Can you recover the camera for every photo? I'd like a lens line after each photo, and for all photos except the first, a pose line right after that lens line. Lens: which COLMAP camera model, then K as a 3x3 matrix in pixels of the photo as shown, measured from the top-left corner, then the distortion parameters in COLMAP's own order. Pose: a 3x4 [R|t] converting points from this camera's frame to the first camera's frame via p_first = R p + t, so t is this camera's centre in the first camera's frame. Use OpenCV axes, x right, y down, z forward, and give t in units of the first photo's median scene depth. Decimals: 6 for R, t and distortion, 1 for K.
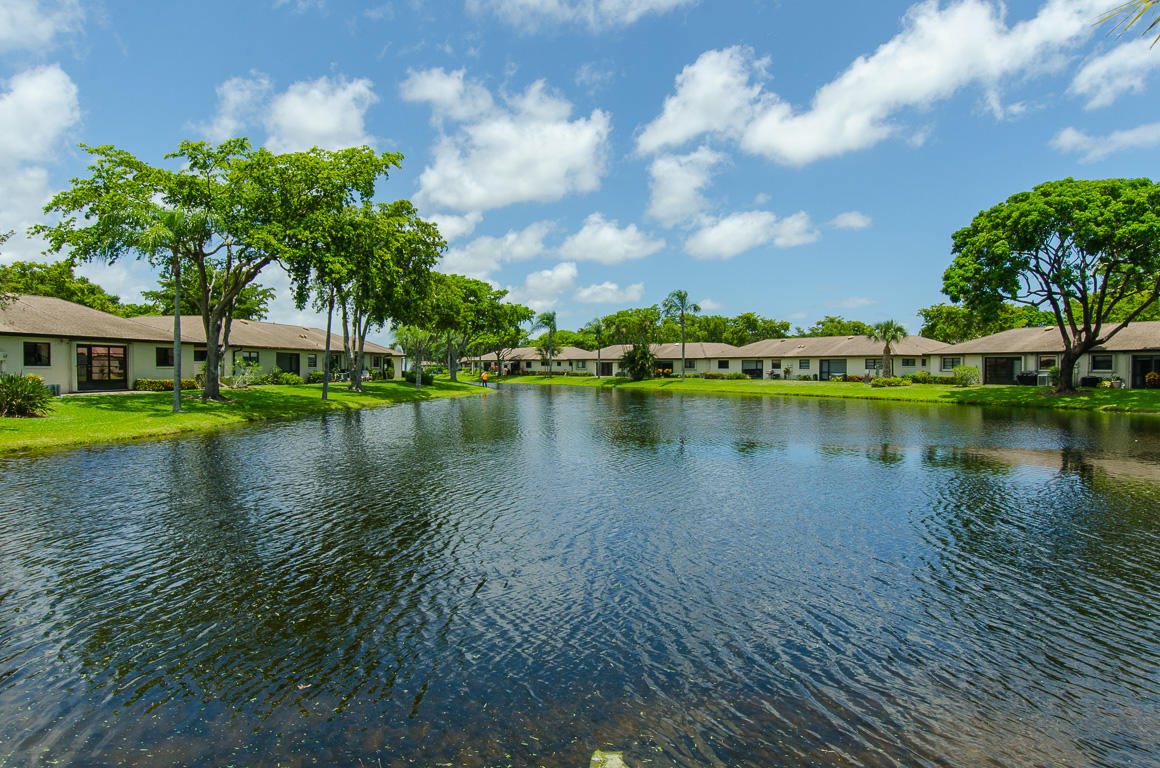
lens RADIAL K [[760.1, 0, 580.0], [0, 760.1, 384.0], [0, 0, 1]] dist [0.000656, -0.000028]
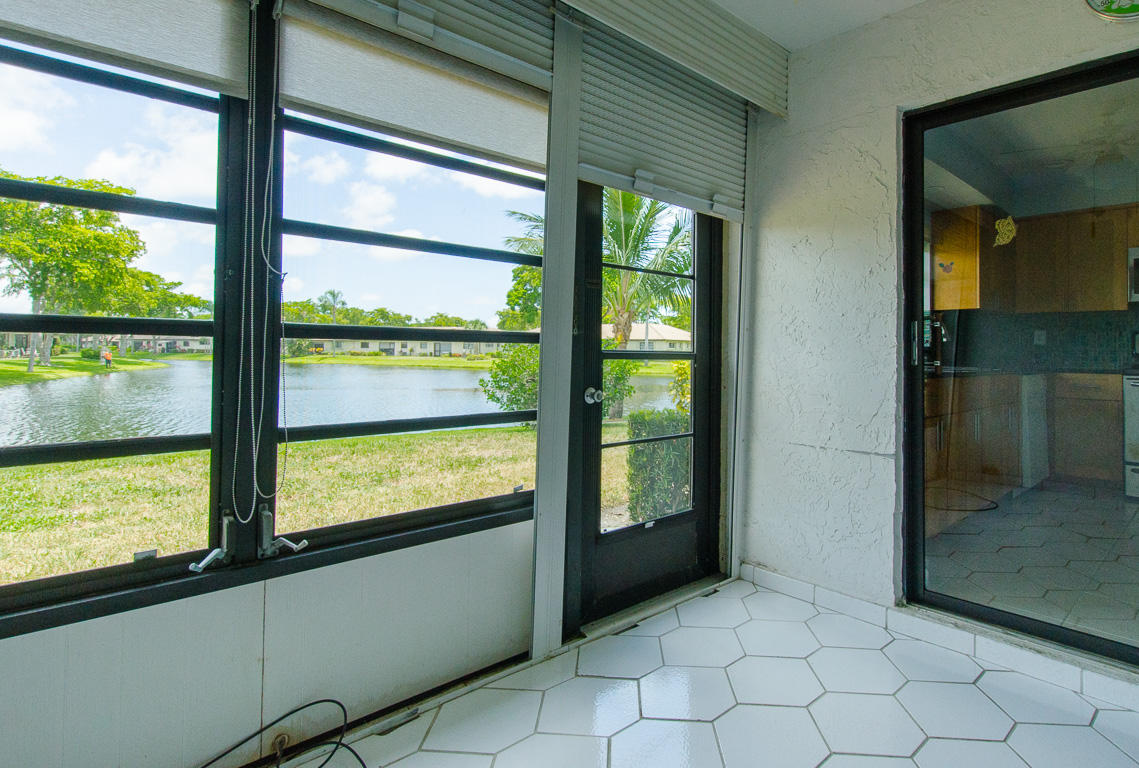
lens RADIAL K [[591.9, 0, 566.2], [0, 591.9, 344.3], [0, 0, 1]] dist [0.020689, 0.000199]
pose [[0.861510, 0.008508, 0.507670, -0.048120], [0.004966, 0.999671, -0.025181, 0.002065], [-0.507717, 0.024215, 0.861184, -0.123903]]
